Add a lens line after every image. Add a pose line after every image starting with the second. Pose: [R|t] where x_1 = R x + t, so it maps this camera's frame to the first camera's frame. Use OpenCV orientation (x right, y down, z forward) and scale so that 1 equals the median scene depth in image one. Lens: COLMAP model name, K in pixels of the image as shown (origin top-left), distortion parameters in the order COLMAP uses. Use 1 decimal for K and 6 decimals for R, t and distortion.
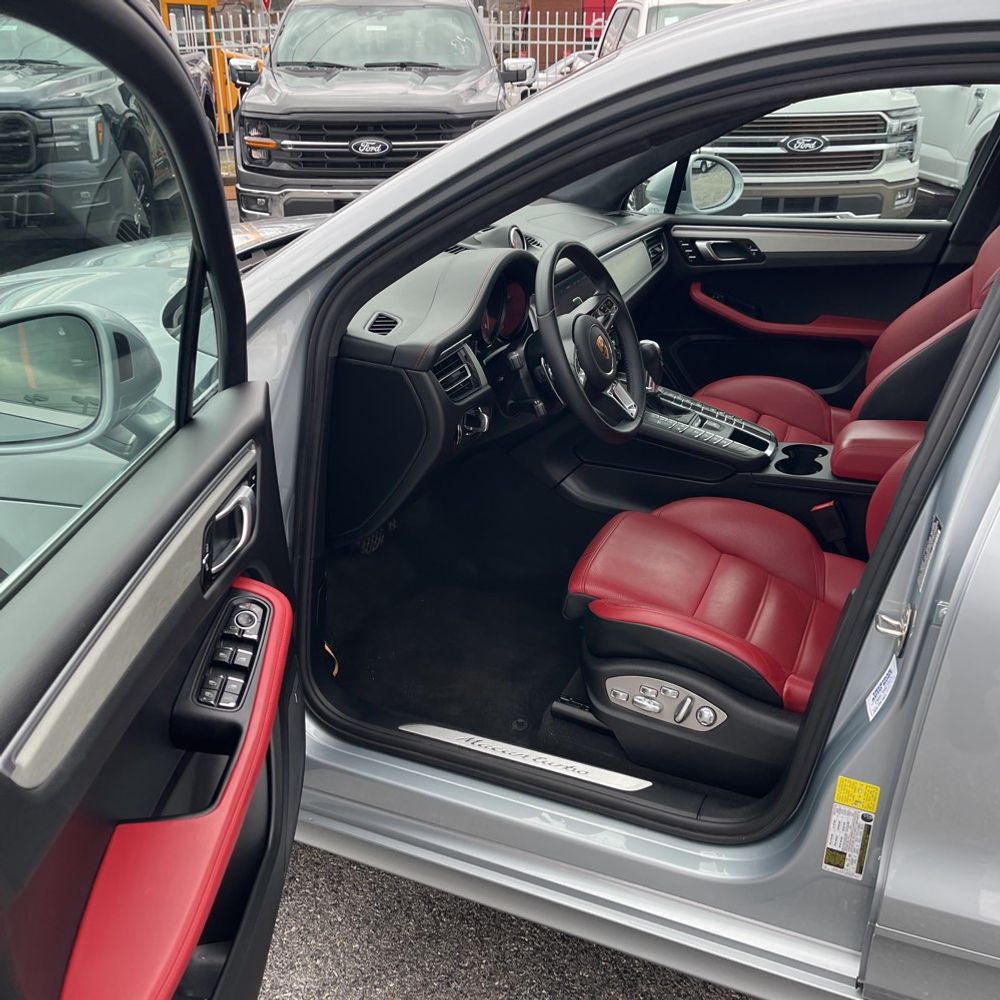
lens RADIAL K [[1013.2, 0, 507.4], [0, 1013.2, 497.6], [0, 0, 1]] dist [0.024313, 0.014587]
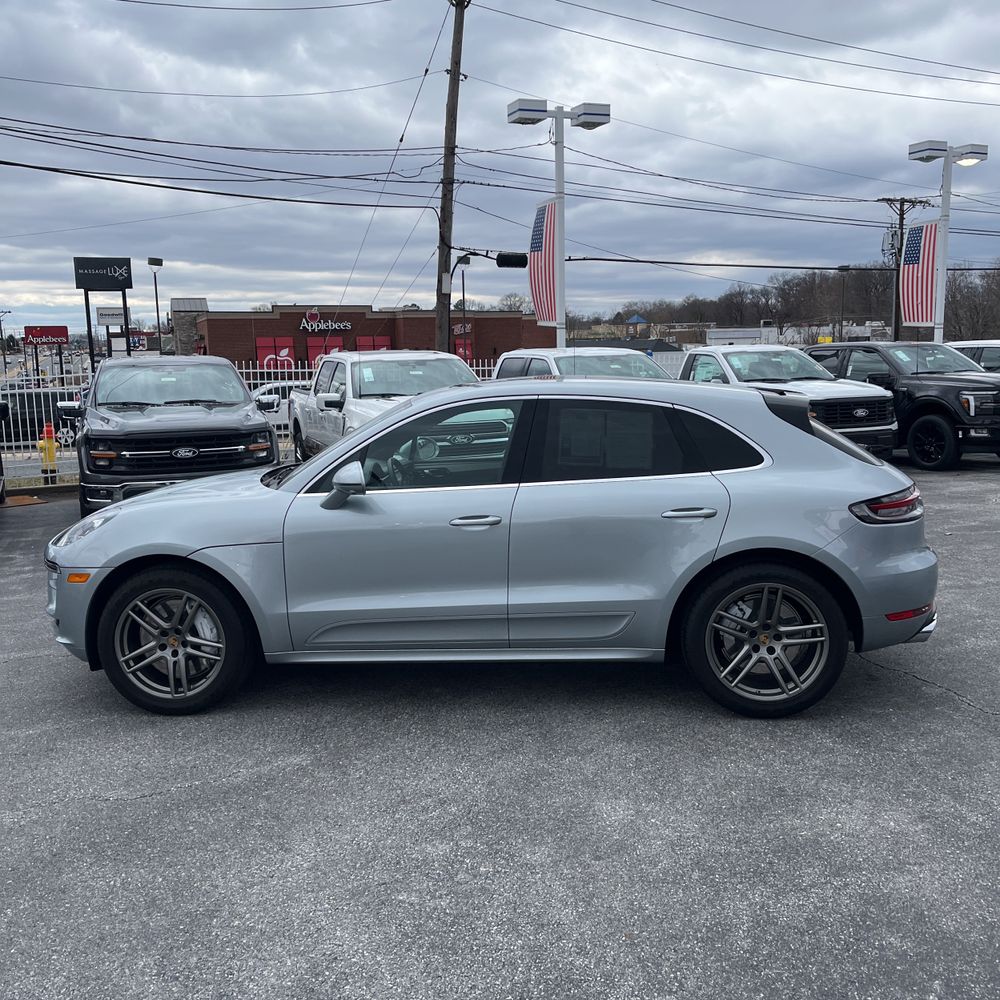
lens RADIAL K [[1004.8, 0, 494.7], [0, 1004.8, 500.1], [0, 0, 1]] dist [0.076534, -0.115805]
pose [[0.953157, -0.063557, 0.295723, -0.141462], [0.145934, 0.952988, -0.265550, 0.184563], [-0.264943, 0.296266, 0.917623, -0.471239]]
